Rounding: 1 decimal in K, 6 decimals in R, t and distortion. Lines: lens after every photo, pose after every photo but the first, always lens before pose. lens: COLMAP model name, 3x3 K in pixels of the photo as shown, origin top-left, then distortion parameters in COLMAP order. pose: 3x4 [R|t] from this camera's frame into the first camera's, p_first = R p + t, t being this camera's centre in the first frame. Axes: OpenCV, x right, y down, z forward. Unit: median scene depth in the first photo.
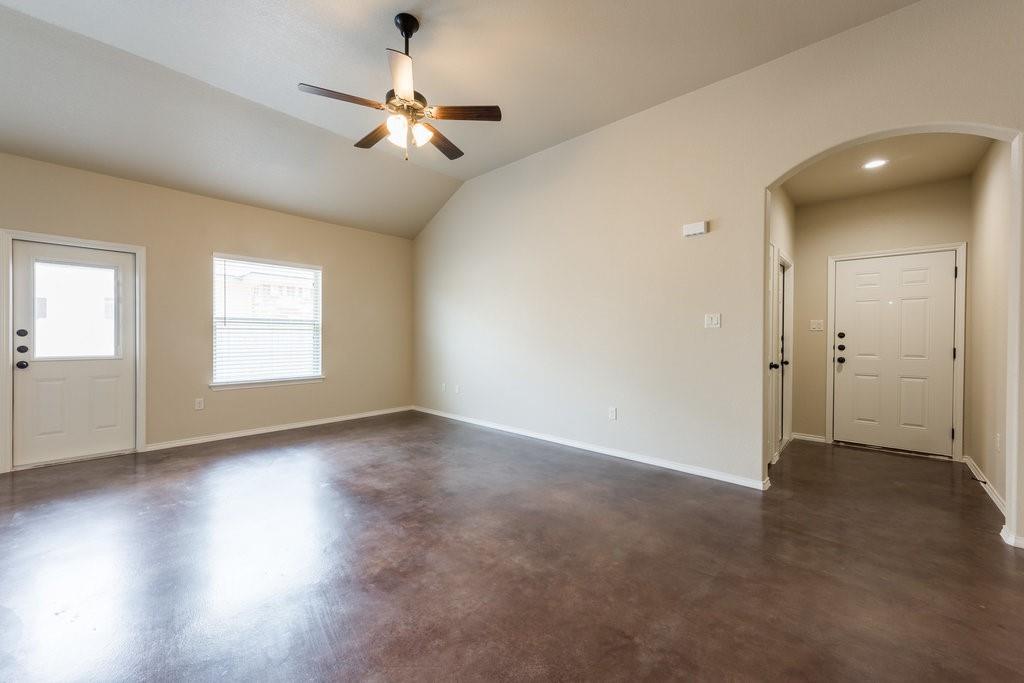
lens RADIAL K [[399.1, 0, 509.0], [0, 399.1, 339.9], [0, 0, 1]] dist [0.012728, -0.005842]
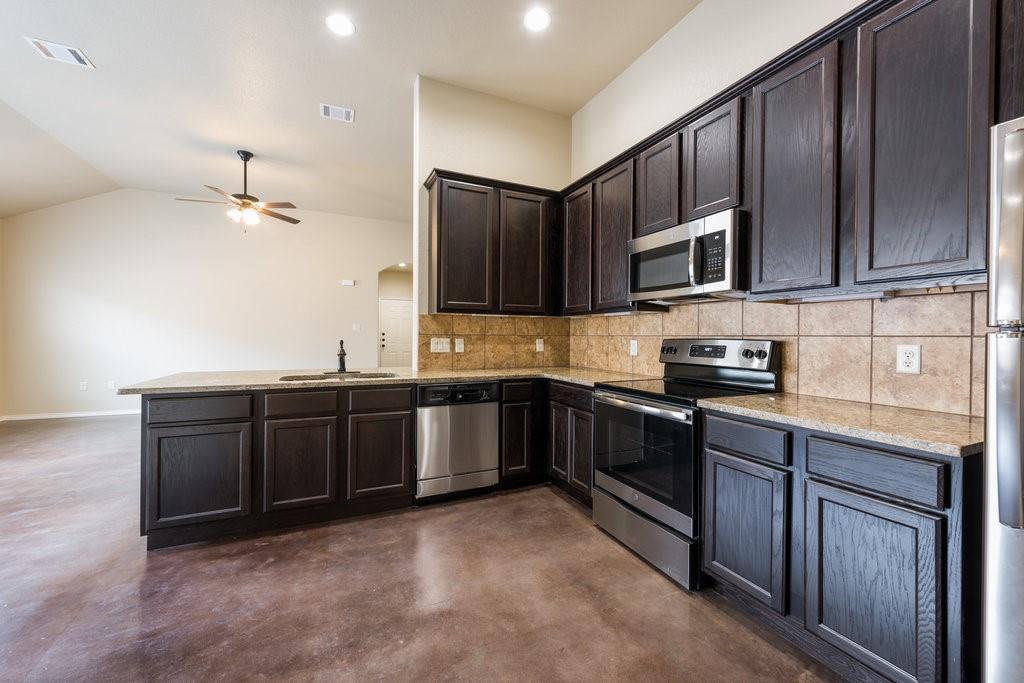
lens RADIAL K [[399.1, 0, 509.0], [0, 399.1, 339.9], [0, 0, 1]] dist [0.012728, -0.005842]
pose [[0.389752, -0.010443, 0.920861, -1.080333], [0.002418, 0.999944, 0.010316, -0.002262], [-0.920917, -0.001795, 0.389755, -0.548993]]
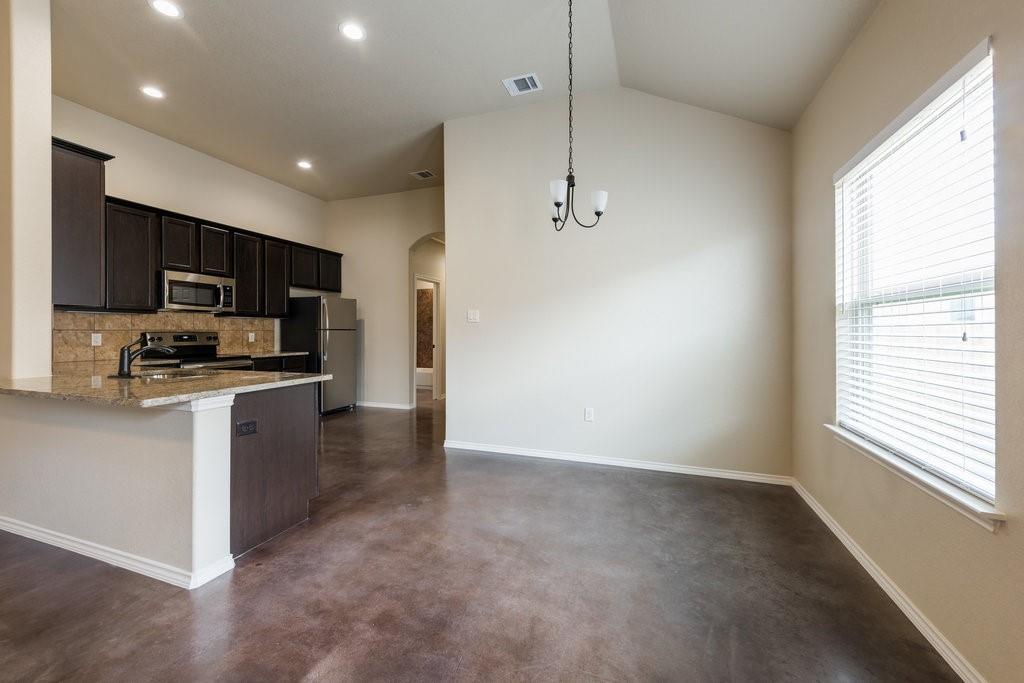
lens RADIAL K [[408.2, 0, 516.6], [0, 408.2, 332.1], [0, 0, 1]] dist [0.002046, 0.000148]
pose [[-0.918931, -0.005155, -0.394386, -0.785287], [-0.008684, 0.999937, 0.007163, -0.013701], [0.394324, 0.010007, -0.918917, 1.013600]]
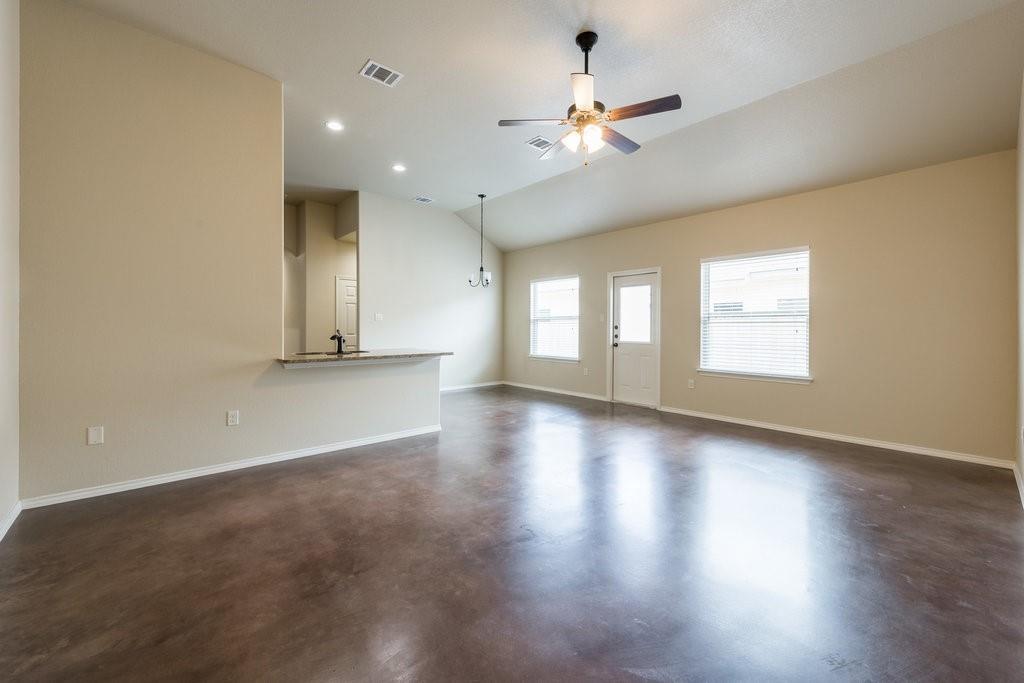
lens RADIAL K [[404.4, 0, 507.2], [0, 404.4, 327.4], [0, 0, 1]] dist [0.000913, 0.000030]
pose [[-0.112465, -0.007695, -0.993626, 0.655452], [-0.013530, 0.999889, -0.006212, 0.000651], [0.993564, 0.012746, -0.112556, 0.705386]]
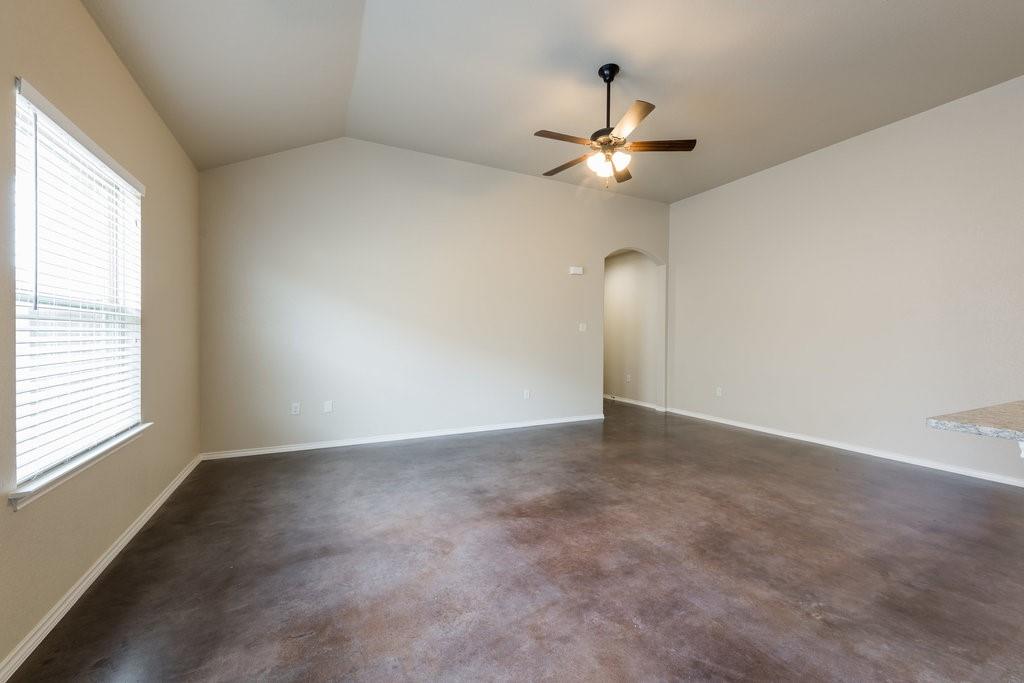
lens RADIAL K [[399.1, 0, 509.0], [0, 399.1, 339.9], [0, 0, 1]] dist [0.012728, -0.005842]
pose [[0.357868, -0.011586, 0.933700, -1.120476], [0.003252, 0.999932, 0.011162, -0.014211], [-0.933767, -0.000958, 0.357881, 0.654813]]
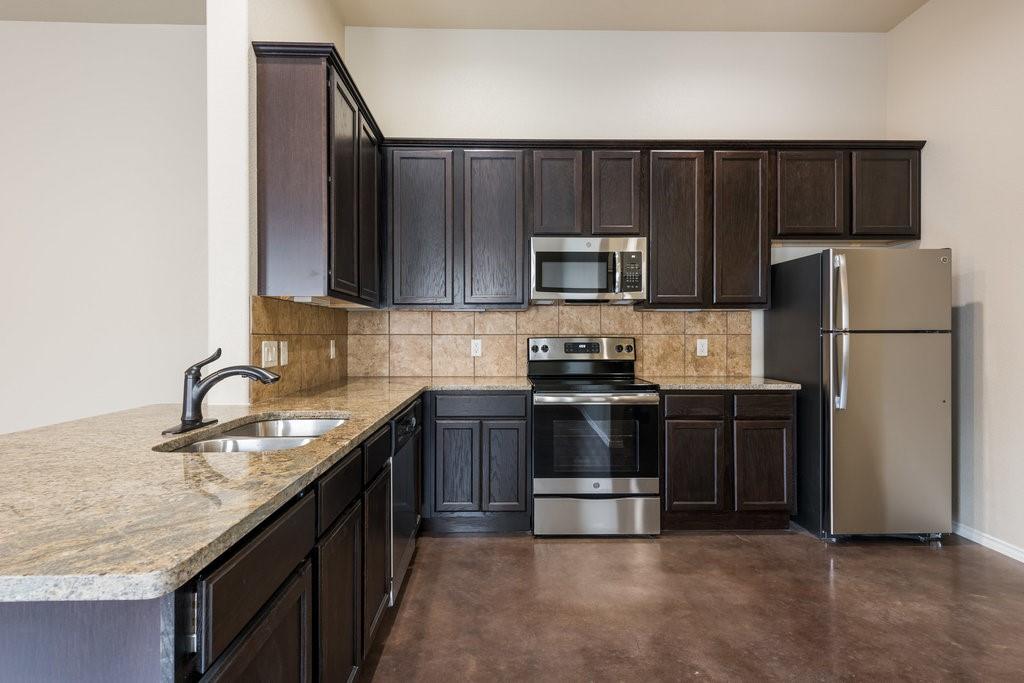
lens RADIAL K [[546.1, 0, 510.3], [0, 546.1, 339.6], [0, 0, 1]] dist [0.030496, -0.000139]
pose [[-0.699351, -0.009495, 0.714715, -0.986172], [0.001903, 0.999883, 0.015145, -0.007531], [-0.714776, 0.011952, -0.699252, 0.240715]]
